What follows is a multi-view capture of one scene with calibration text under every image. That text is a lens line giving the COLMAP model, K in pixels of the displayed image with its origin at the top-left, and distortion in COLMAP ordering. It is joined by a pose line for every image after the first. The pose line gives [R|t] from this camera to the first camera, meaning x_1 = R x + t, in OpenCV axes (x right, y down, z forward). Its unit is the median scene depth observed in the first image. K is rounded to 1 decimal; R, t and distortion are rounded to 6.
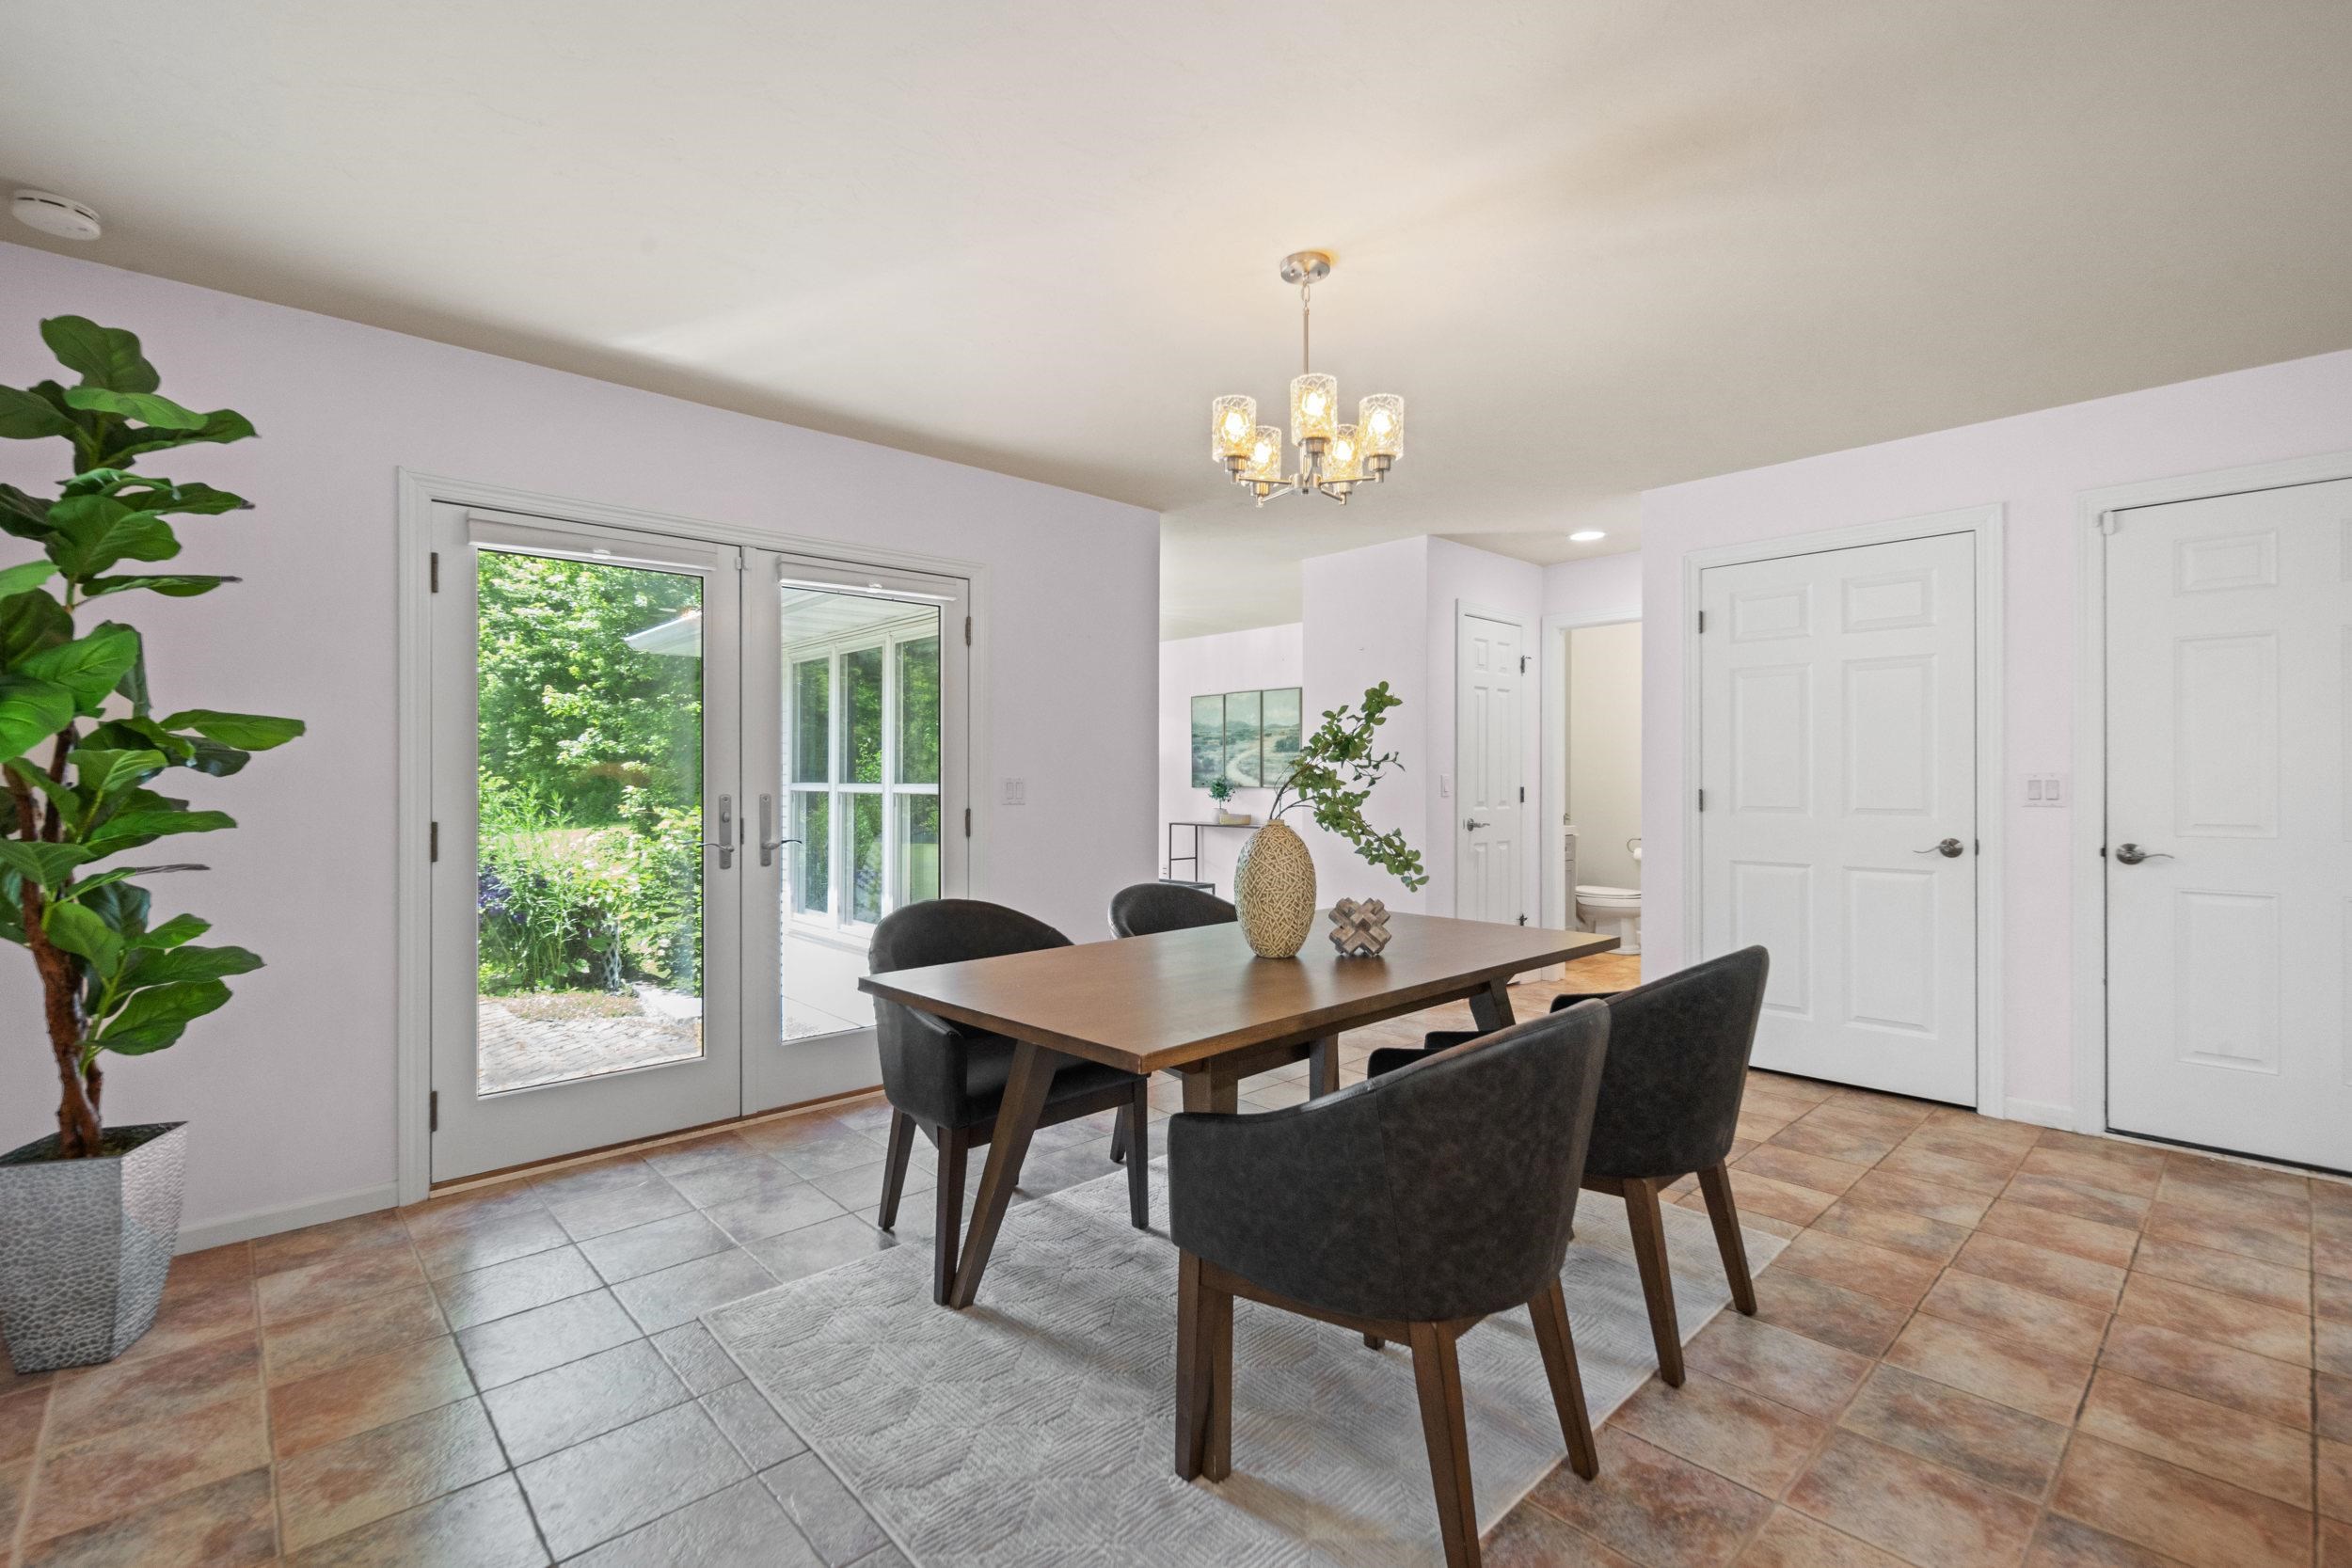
lens RADIAL K [[1029.1, 0, 1176.0], [0, 1029.1, 784.0], [0, 0, 1]] dist [-0.001498, -0.001004]
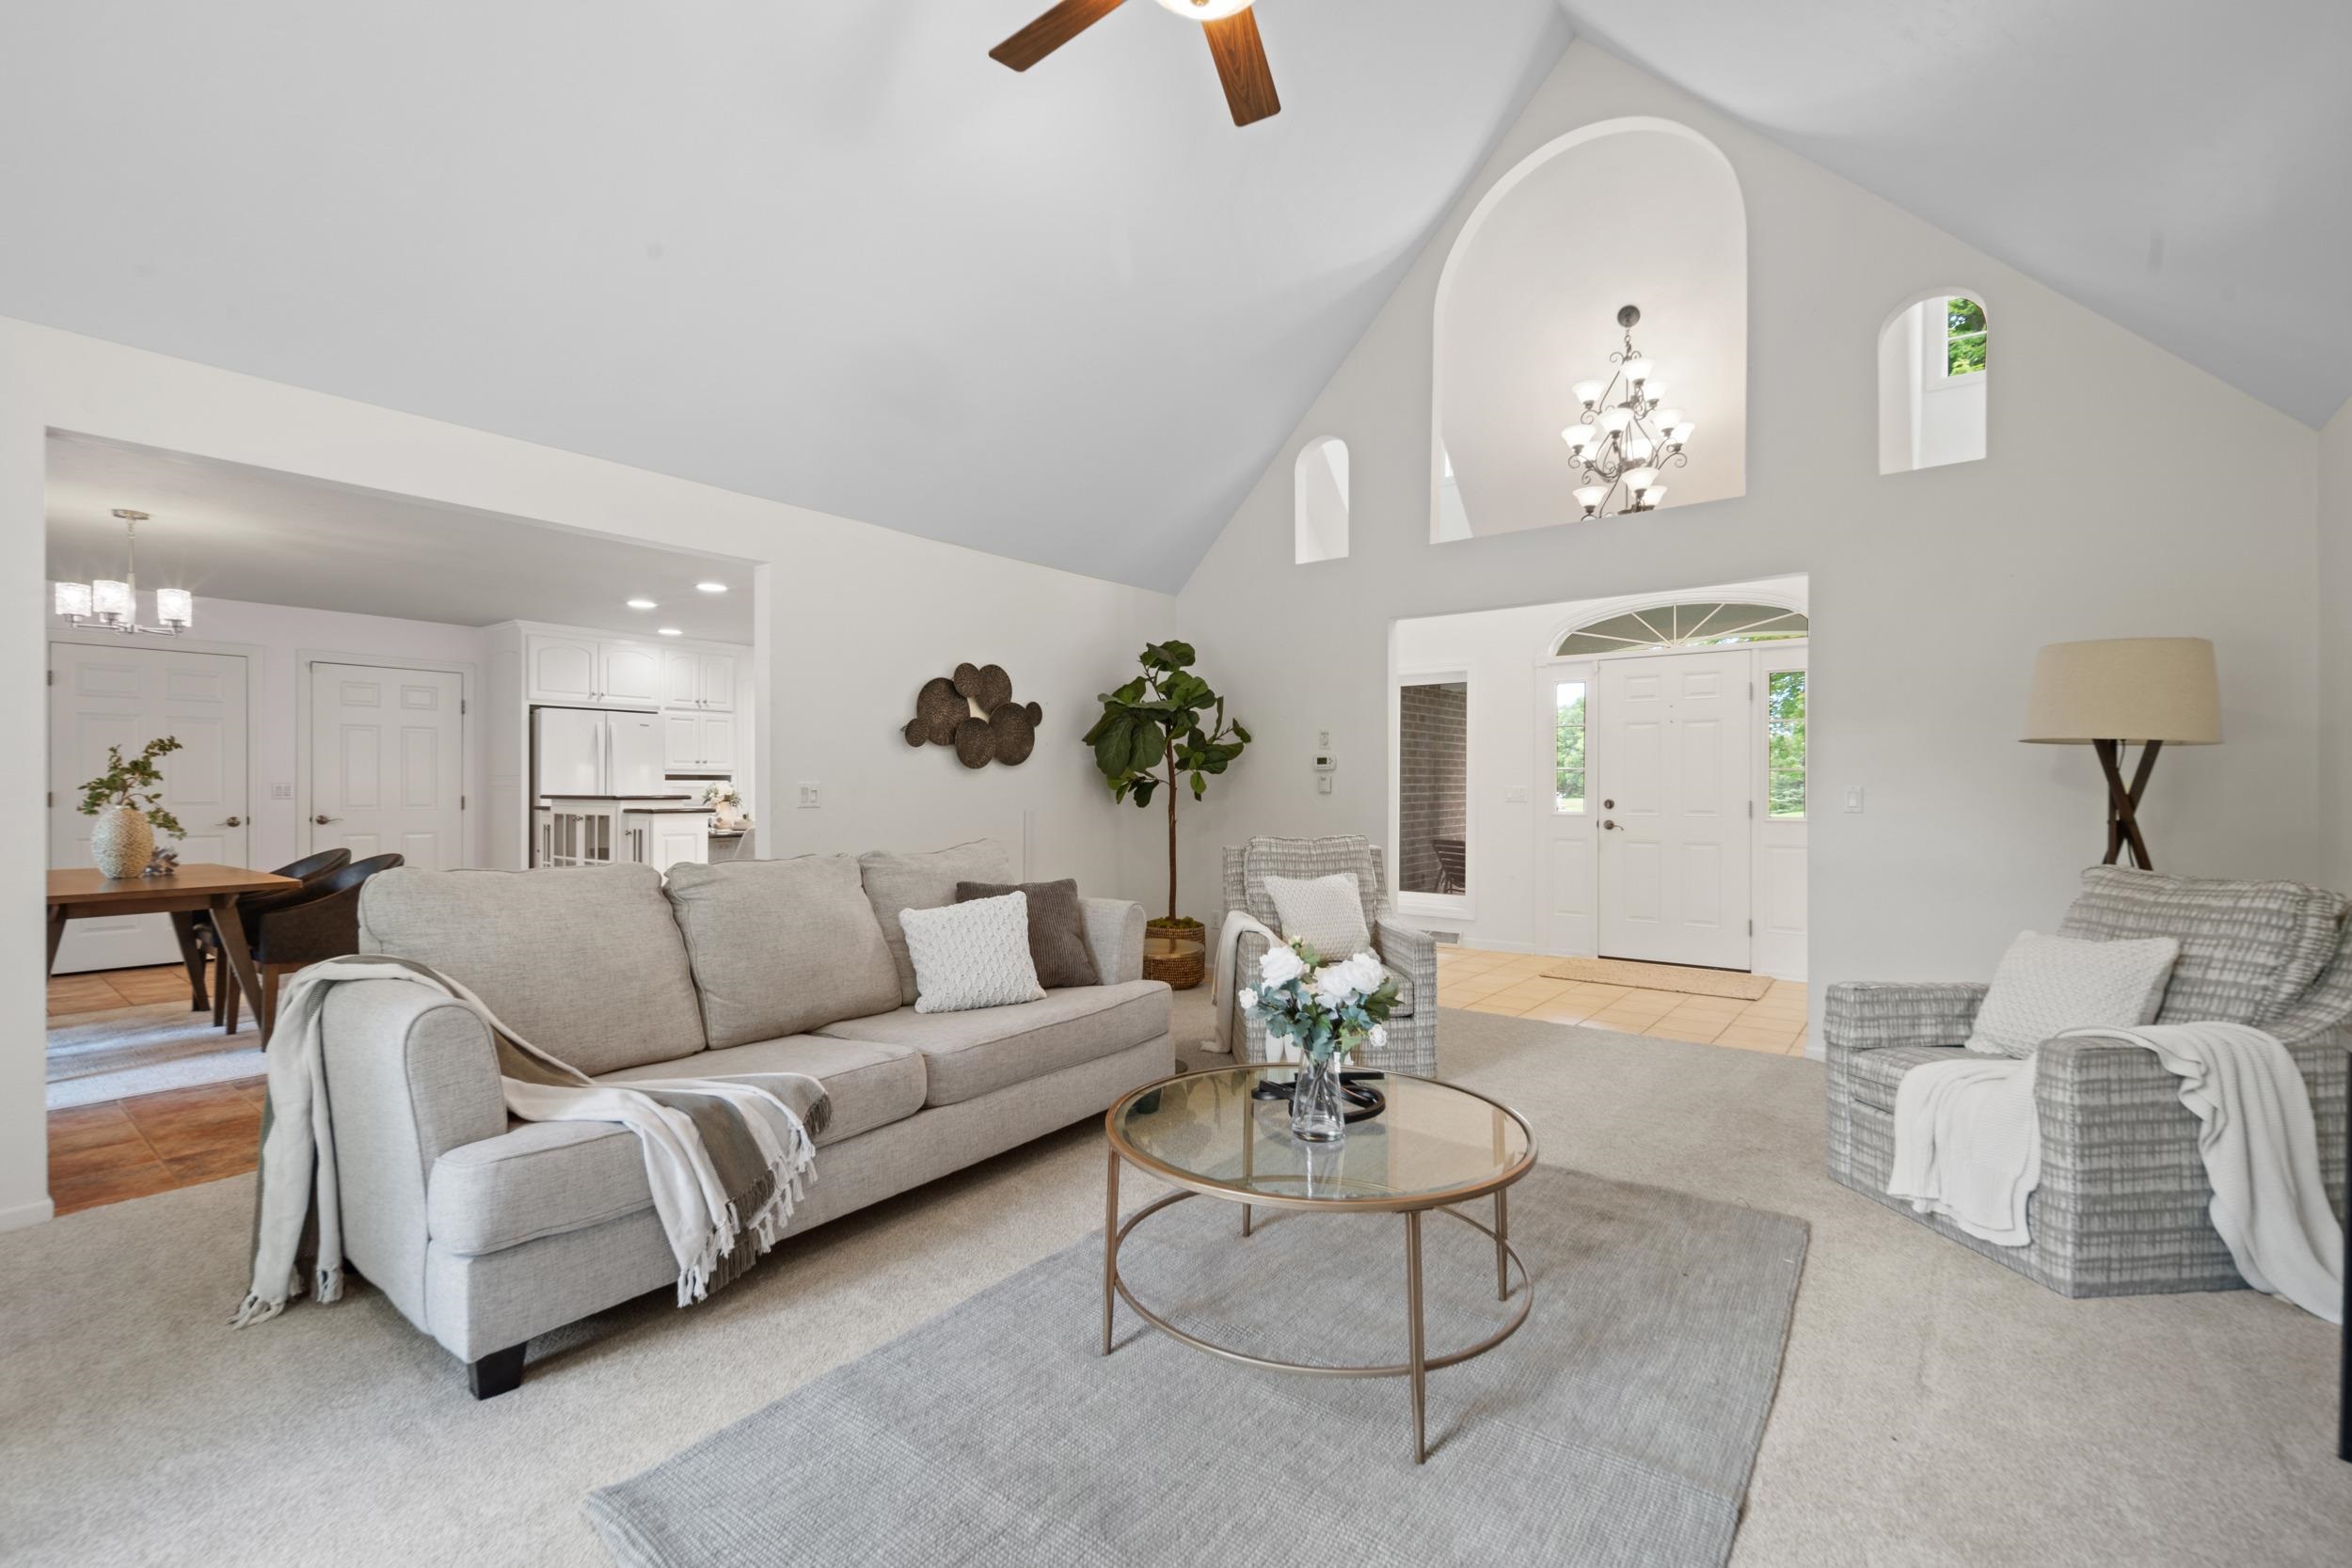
lens RADIAL K [[1023.3, 0, 1164.4], [0, 1023.3, 785.9], [0, 0, 1]] dist [-0.001042, -0.000303]
pose [[-0.151443, 0.003076, 0.988461, -2.097843], [0.002689, 0.999993, -0.002700, 0.009138], [-0.988462, 0.002249, -0.151450, -0.623504]]
